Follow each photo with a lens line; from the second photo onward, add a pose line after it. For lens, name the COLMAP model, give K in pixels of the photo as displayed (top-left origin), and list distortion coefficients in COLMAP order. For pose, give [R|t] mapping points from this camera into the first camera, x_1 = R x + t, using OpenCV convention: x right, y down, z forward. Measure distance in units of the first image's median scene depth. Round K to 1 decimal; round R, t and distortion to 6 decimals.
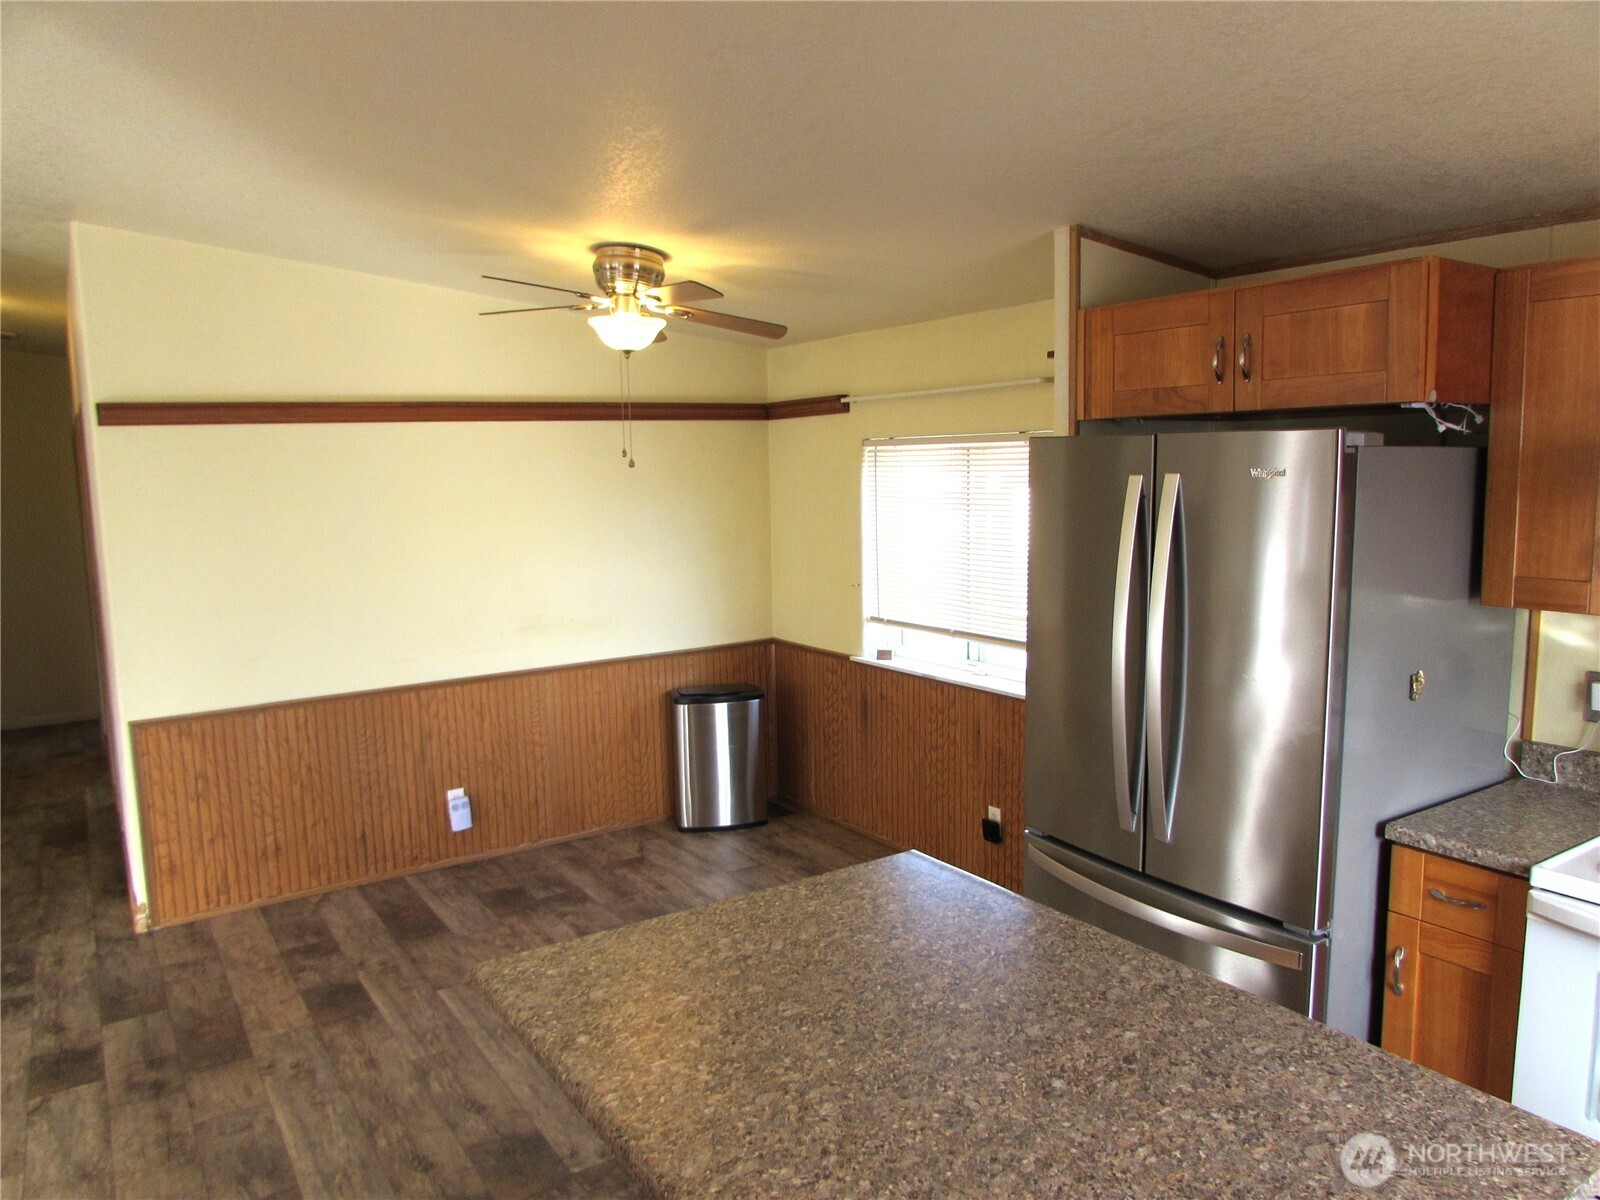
lens RADIAL K [[1134.6, 0, 797.1], [0, 1134.6, 597.5], [0, 0, 1]] dist [-0.043487, 0.028132]
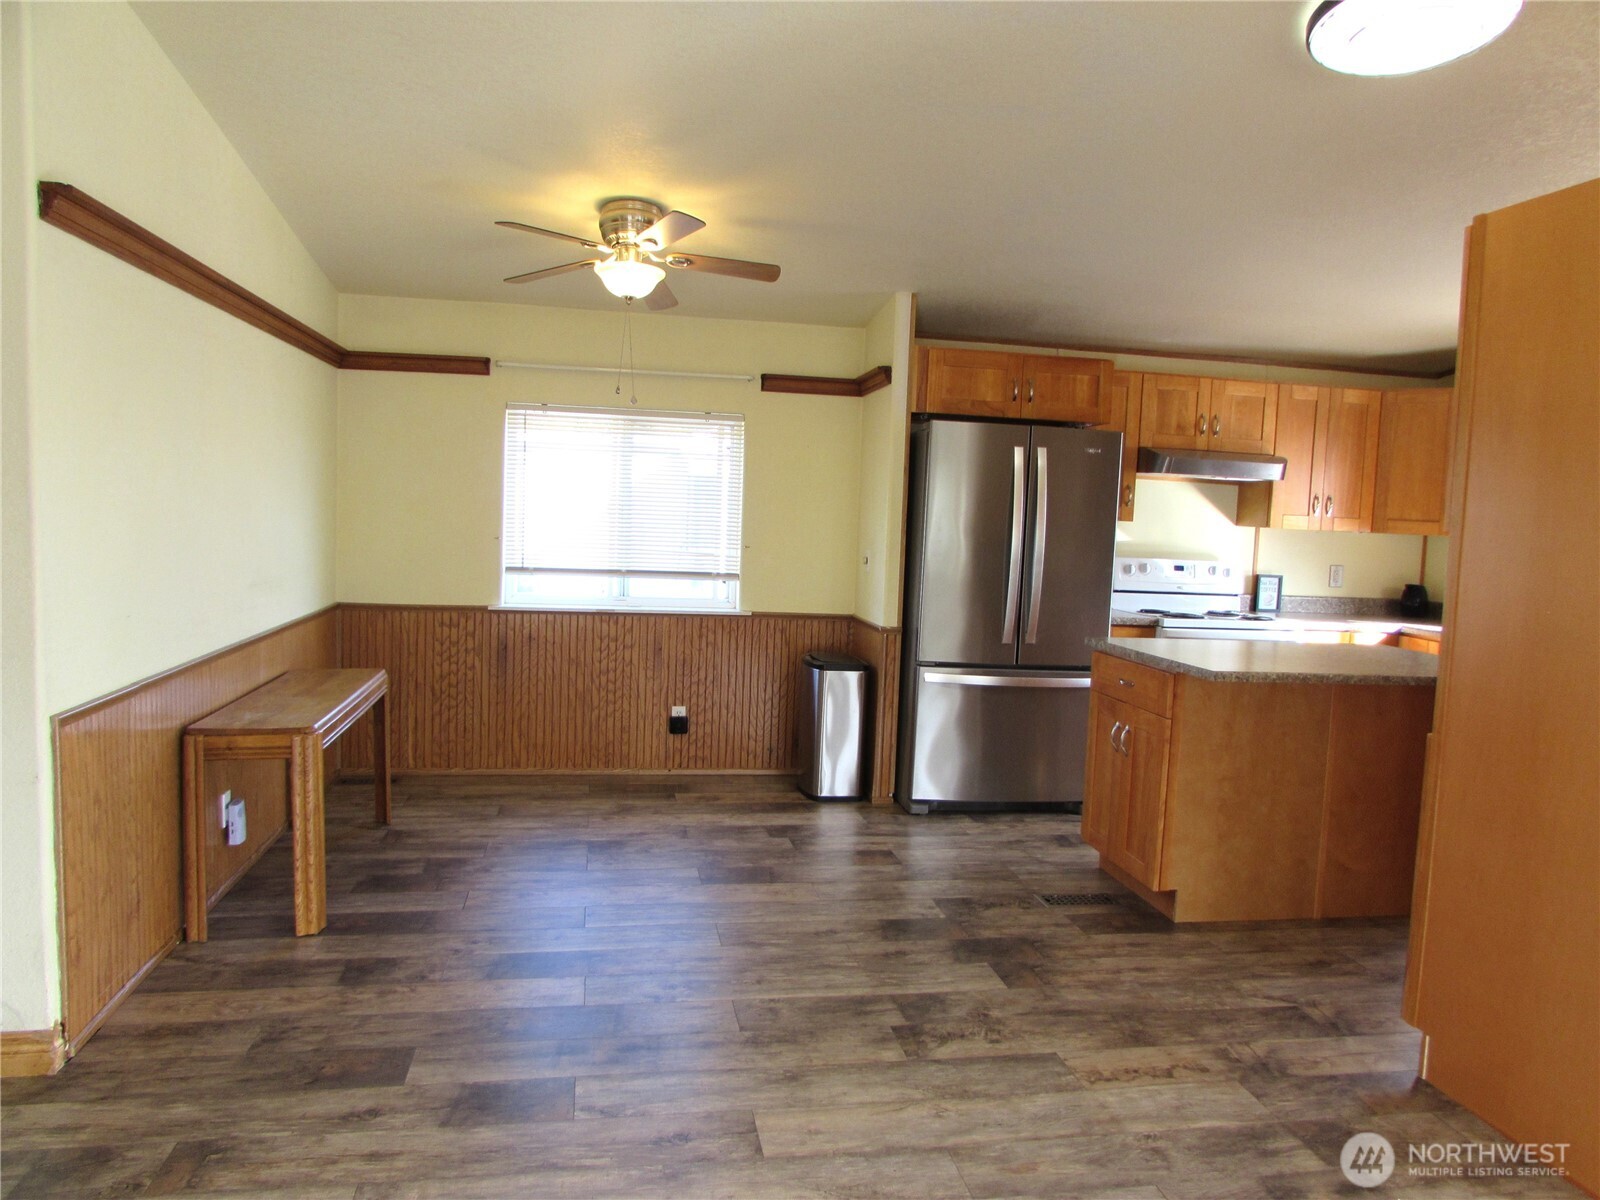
lens RADIAL K [[1134.6, 0, 808.5], [0, 1134.6, 594.4], [0, 0, 1]] dist [-0.043487, 0.028132]
pose [[0.389663, -0.029134, 0.920496, -0.970445], [0.060188, 0.998168, 0.006114, 0.063678], [-0.918989, 0.053020, 0.390703, 0.377467]]
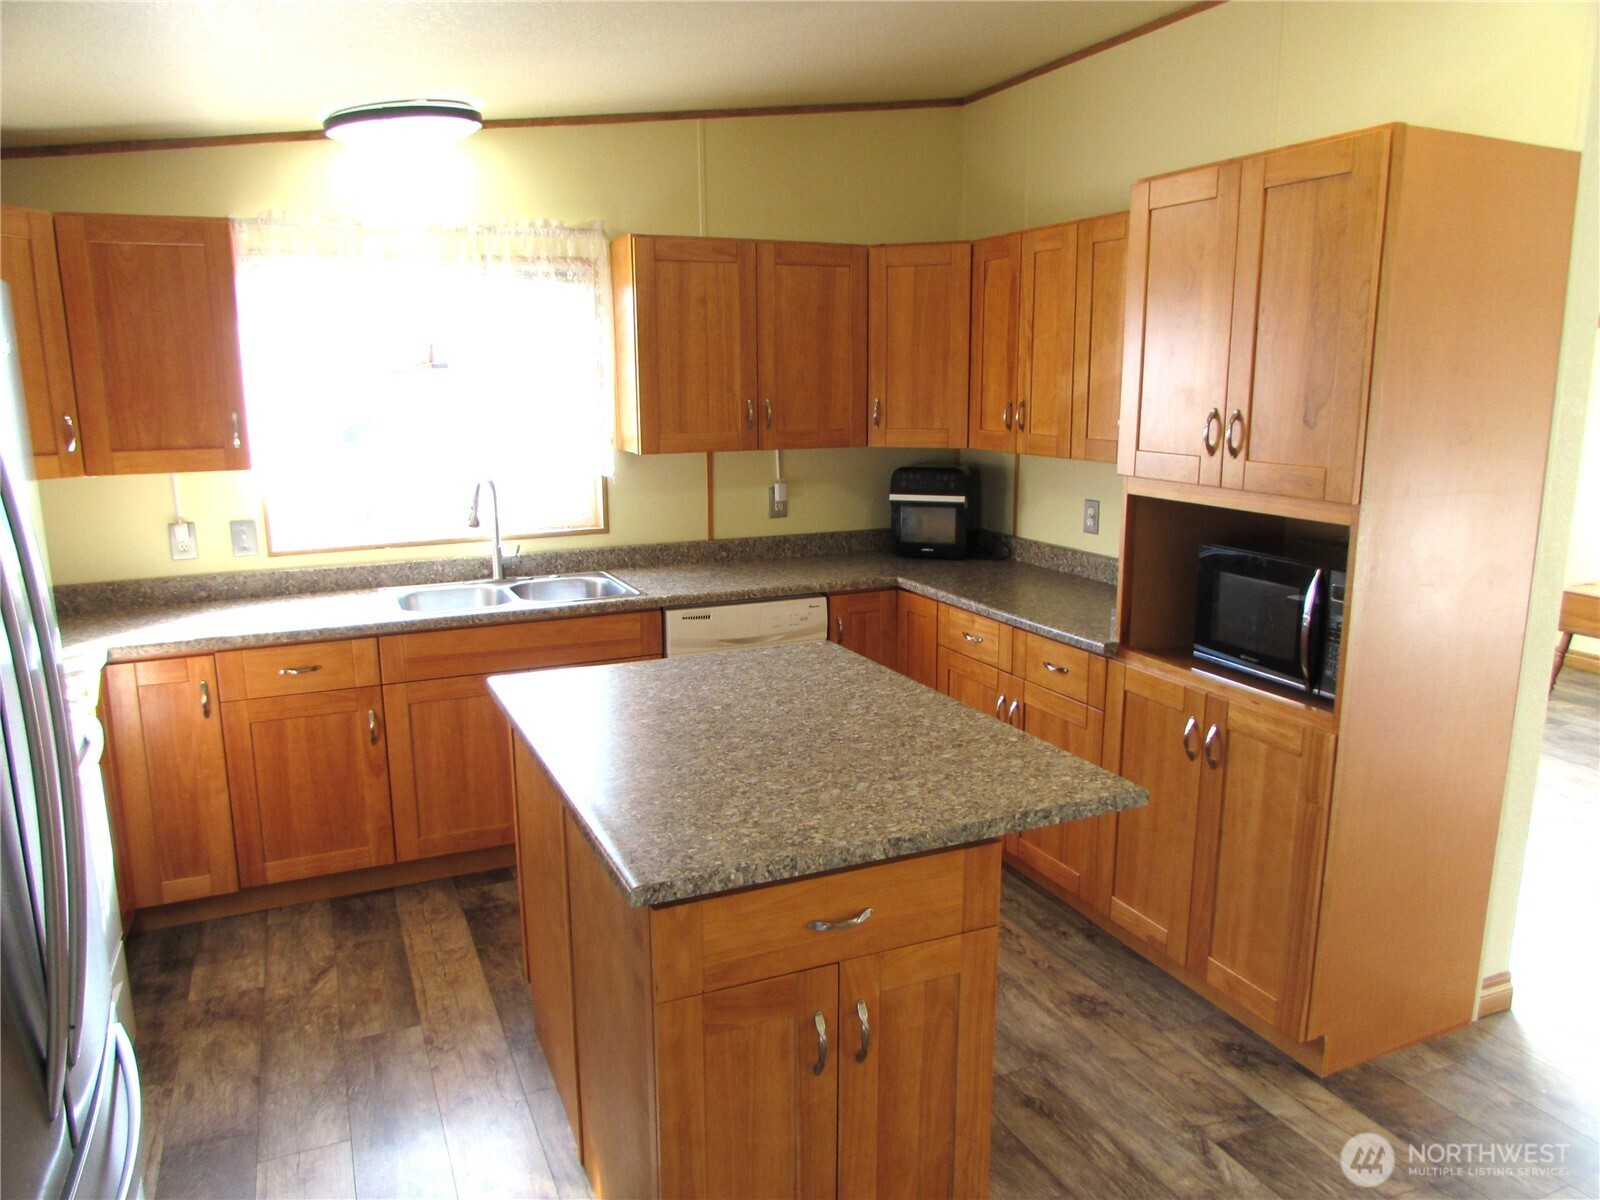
lens RADIAL K [[1134.6, 0, 802.9], [0, 1134.6, 595.0], [0, 0, 1]] dist [-0.043487, 0.028132]
pose [[-0.986868, -0.001812, 0.161518, -0.058819], [0.048078, 0.951323, 0.304423, -0.083637], [-0.154207, 0.308190, -0.938743, 0.860004]]
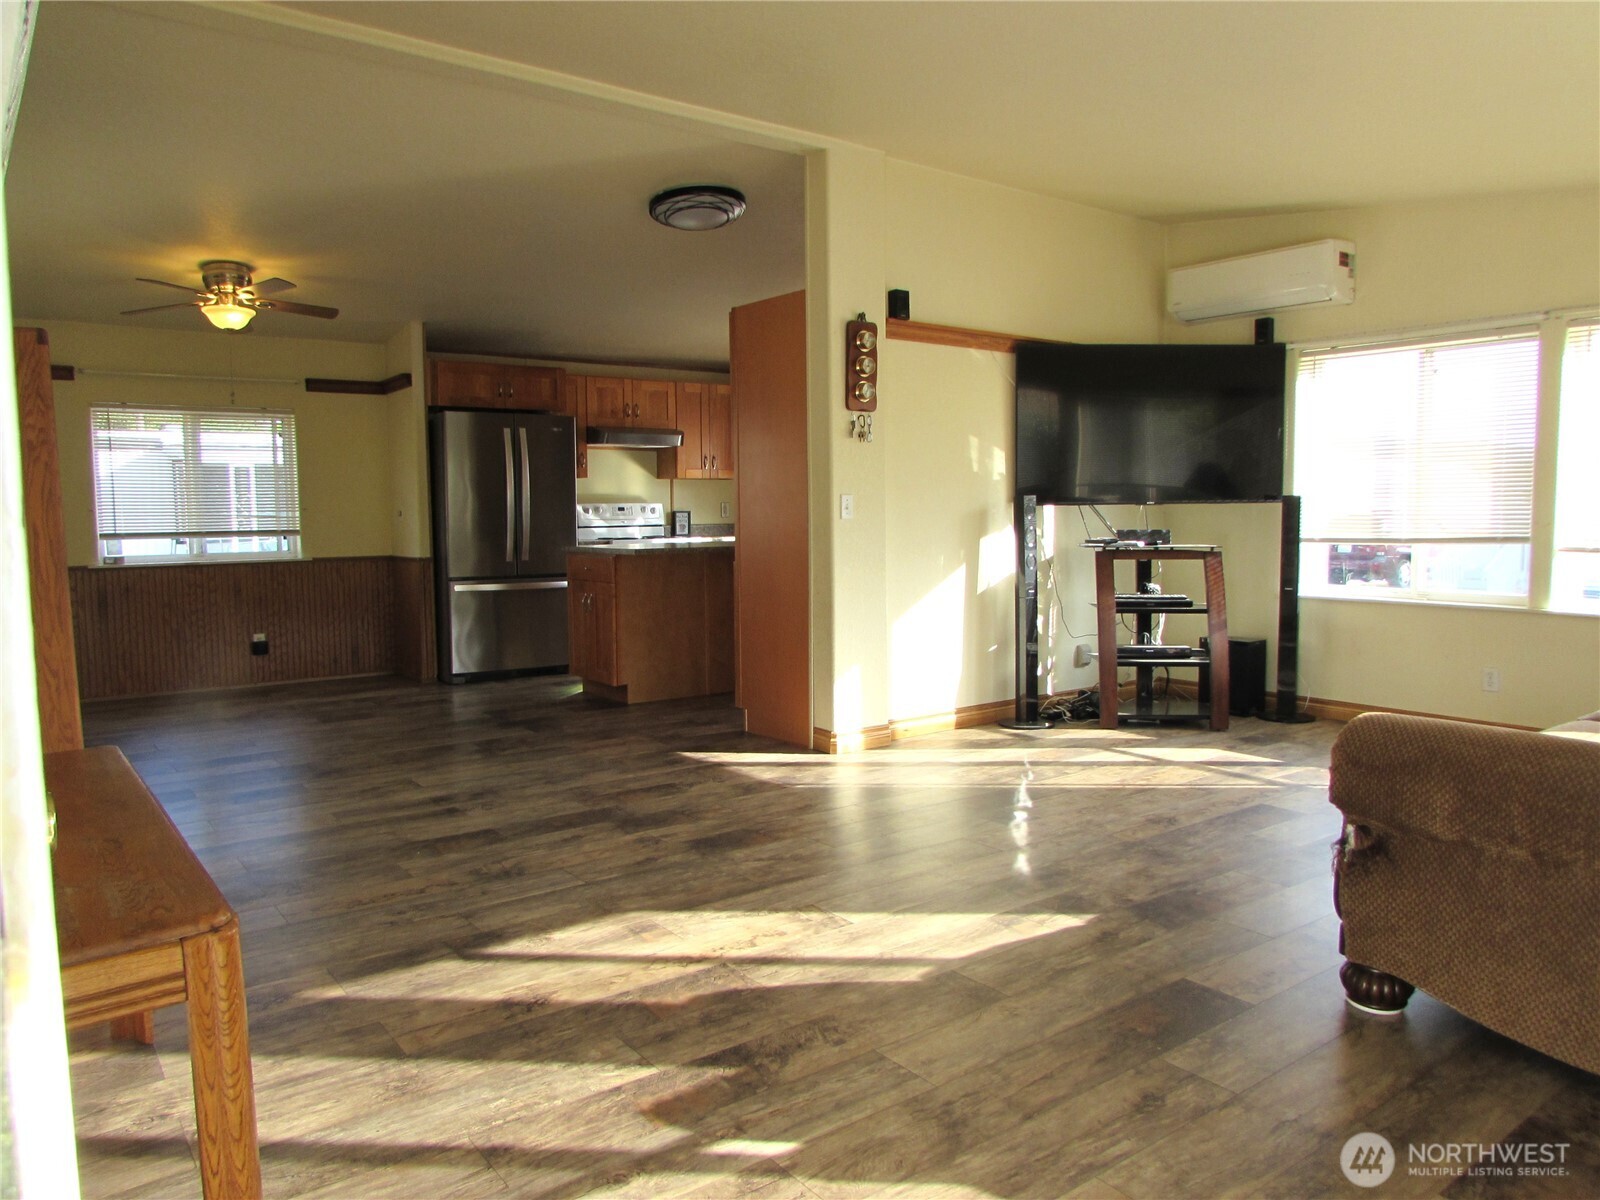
lens RADIAL K [[1134.6, 0, 808.0], [0, 1134.6, 593.1], [0, 0, 1]] dist [-0.043487, 0.028132]
pose [[-0.057857, -0.052741, 0.996931, -1.565843], [0.131246, 0.989535, 0.059967, 0.138642], [-0.989660, 0.134313, -0.050329, 0.290796]]
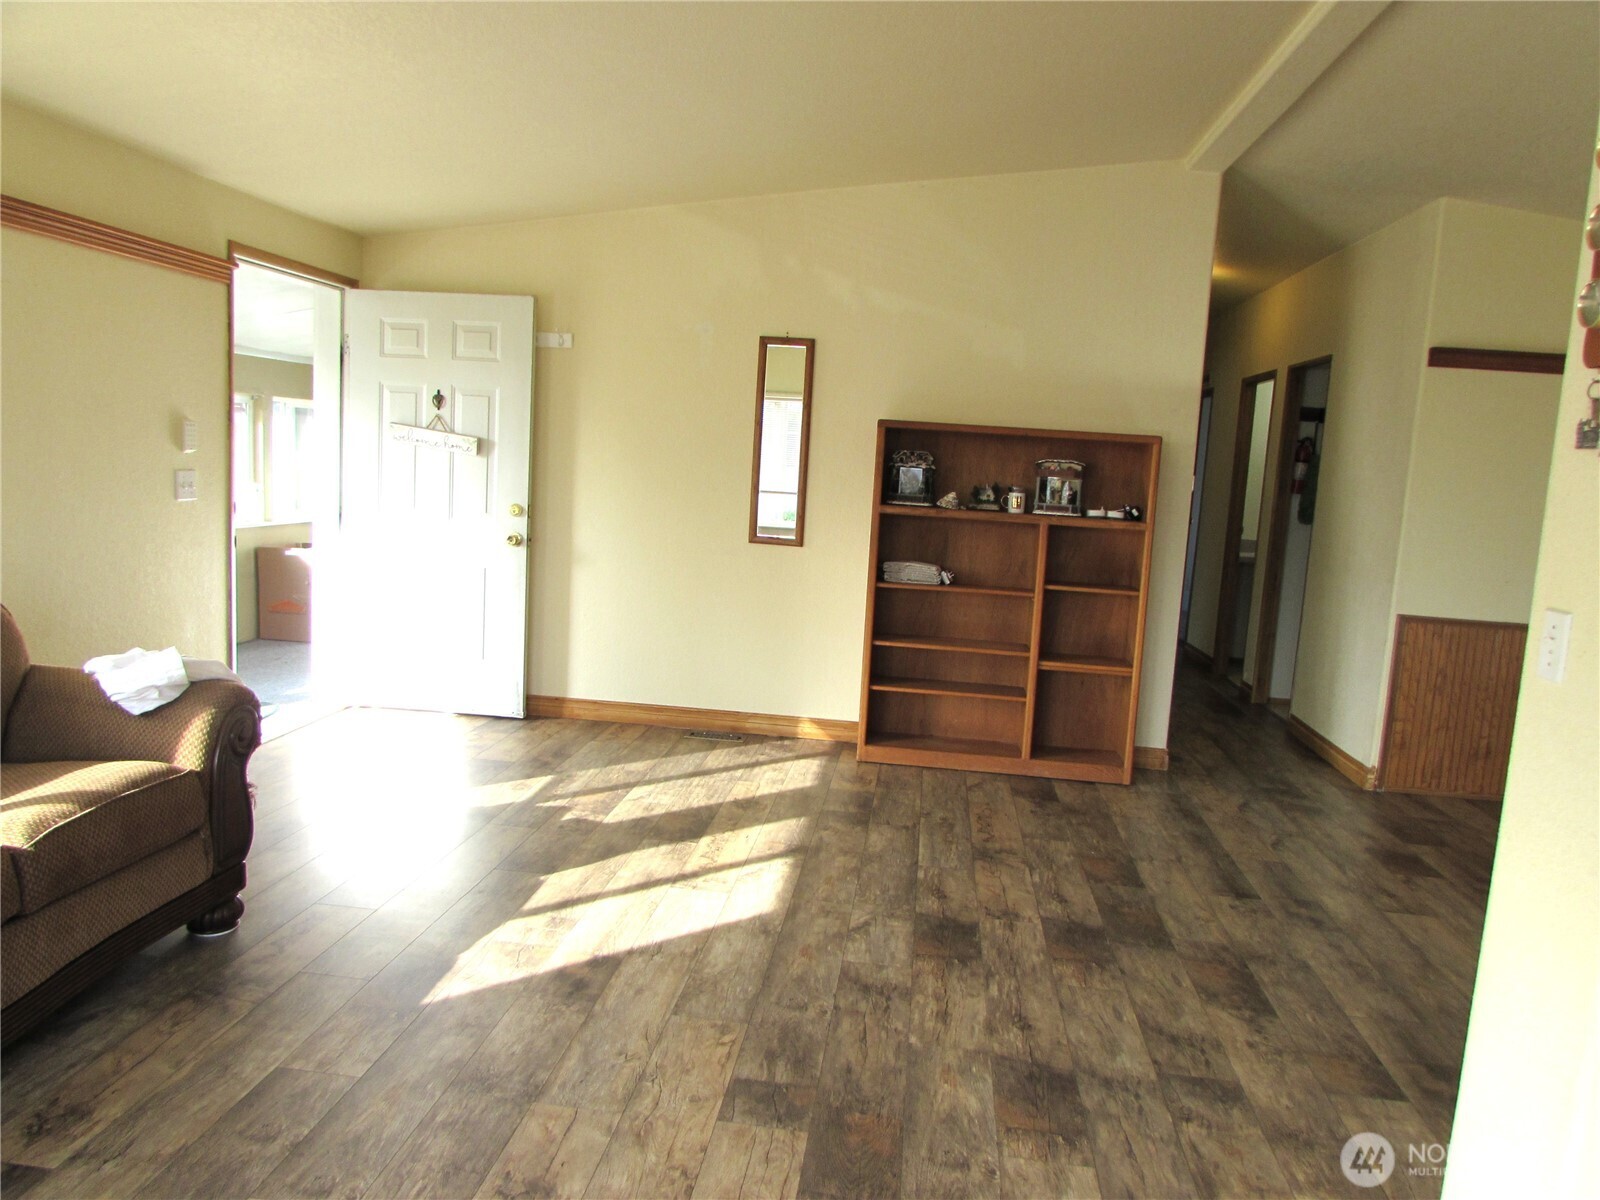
lens RADIAL K [[1134.6, 0, 798.6], [0, 1134.6, 600.1], [0, 0, 1]] dist [-0.043487, 0.028132]
pose [[0.761136, 0.156605, -0.629402, -0.322841], [-0.155936, 0.986133, 0.056792, 0.124294], [0.629568, 0.054920, 0.775002, -0.330960]]
